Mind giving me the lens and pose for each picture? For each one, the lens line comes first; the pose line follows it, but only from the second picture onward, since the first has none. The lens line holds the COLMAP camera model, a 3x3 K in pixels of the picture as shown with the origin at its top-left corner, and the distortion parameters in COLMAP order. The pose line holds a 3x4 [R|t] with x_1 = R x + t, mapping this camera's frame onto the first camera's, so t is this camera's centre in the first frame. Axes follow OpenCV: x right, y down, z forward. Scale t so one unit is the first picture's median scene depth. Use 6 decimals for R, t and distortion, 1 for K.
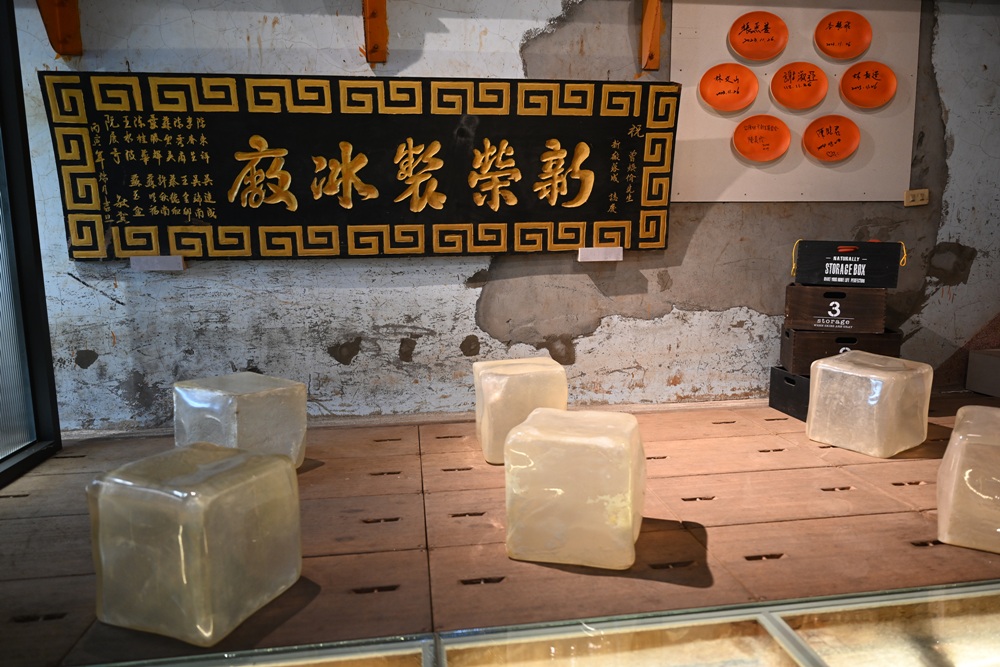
lens RADIAL K [[673.9, 0, 500.0], [0, 673.9, 333.5], [0, 0, 1]] dist [-0.001329, 0.002073]
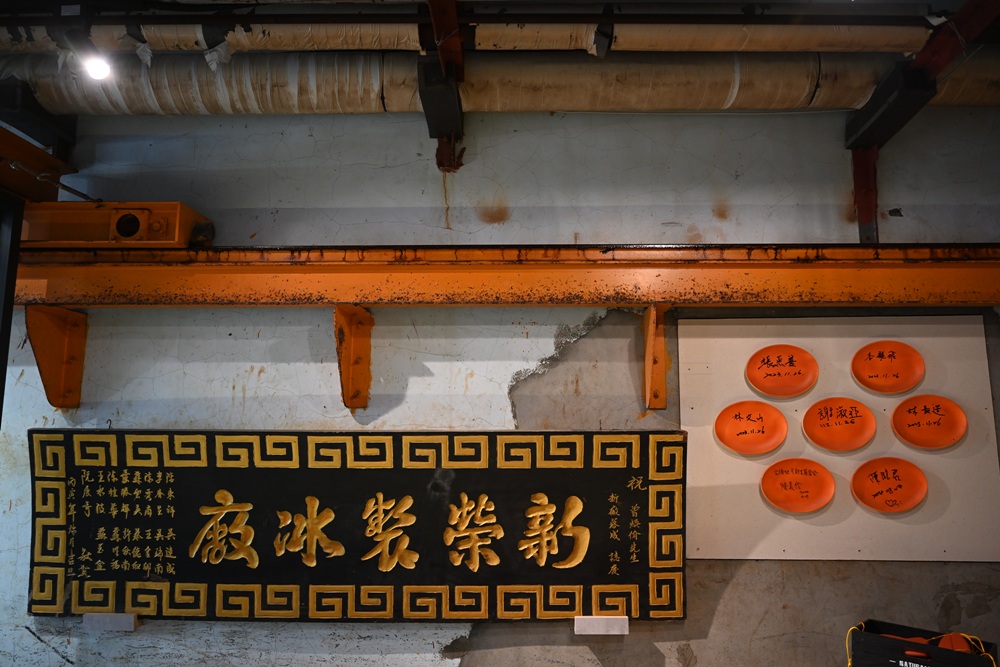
lens RADIAL K [[673.9, 0, 500.0], [0, 673.9, 333.5], [0, 0, 1]] dist [-0.001329, 0.002073]
pose [[0.984374, -0.008278, -0.175896, 0.186177], [-0.041030, 0.960617, -0.274829, -0.244395], [0.171244, 0.277752, 0.945267, 0.091996]]
